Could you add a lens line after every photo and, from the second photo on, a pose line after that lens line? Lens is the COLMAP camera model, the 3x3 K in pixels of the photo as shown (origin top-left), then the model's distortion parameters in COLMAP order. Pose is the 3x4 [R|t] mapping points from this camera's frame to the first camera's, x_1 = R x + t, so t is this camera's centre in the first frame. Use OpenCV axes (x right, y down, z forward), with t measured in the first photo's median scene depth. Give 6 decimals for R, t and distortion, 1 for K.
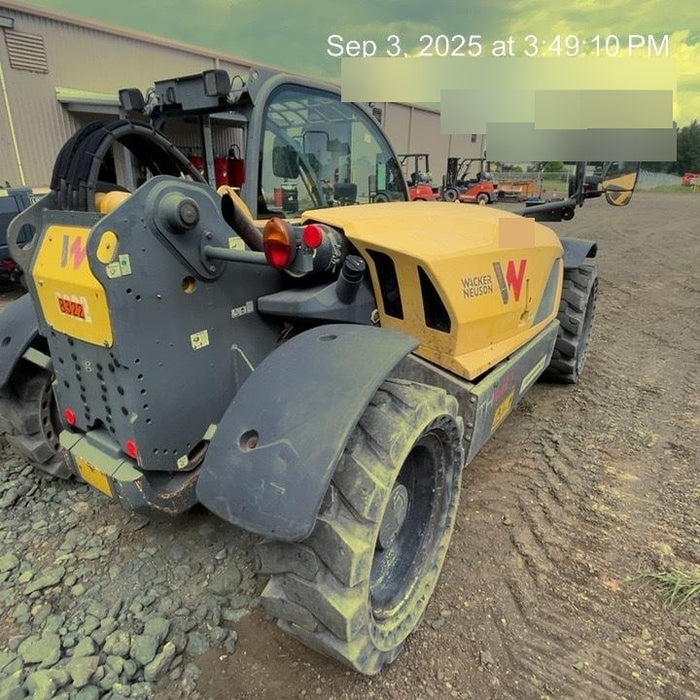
lens RADIAL K [[469.9, 0, 348.2], [0, 469.9, 350.8], [0, 0, 1]] dist [-0.022171, 0.004167]
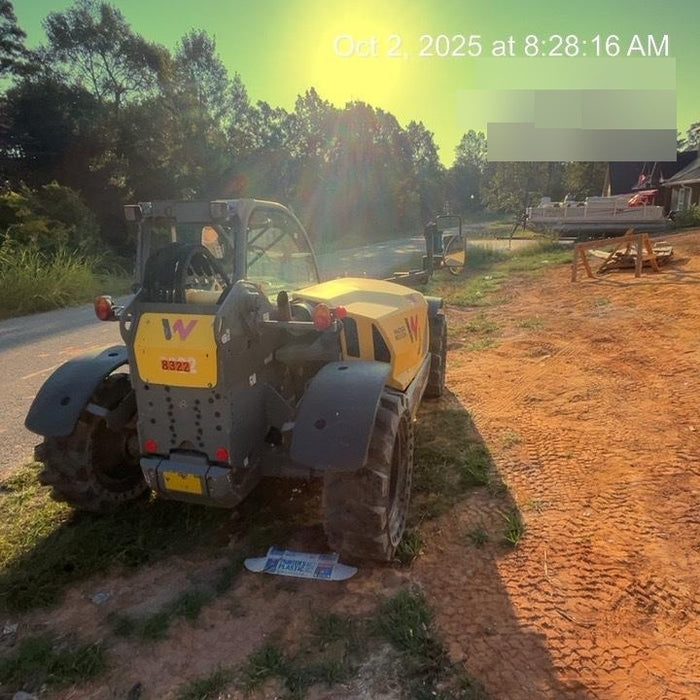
lens RADIAL K [[469.9, 0, 350.3], [0, 469.9, 349.5], [0, 0, 1]] dist [-0.022171, 0.004167]
pose [[0.943518, -0.080480, 0.321397, -0.467937], [0.116022, 0.988885, -0.092979, 0.056025], [-0.310342, 0.125016, 0.942369, -0.540999]]
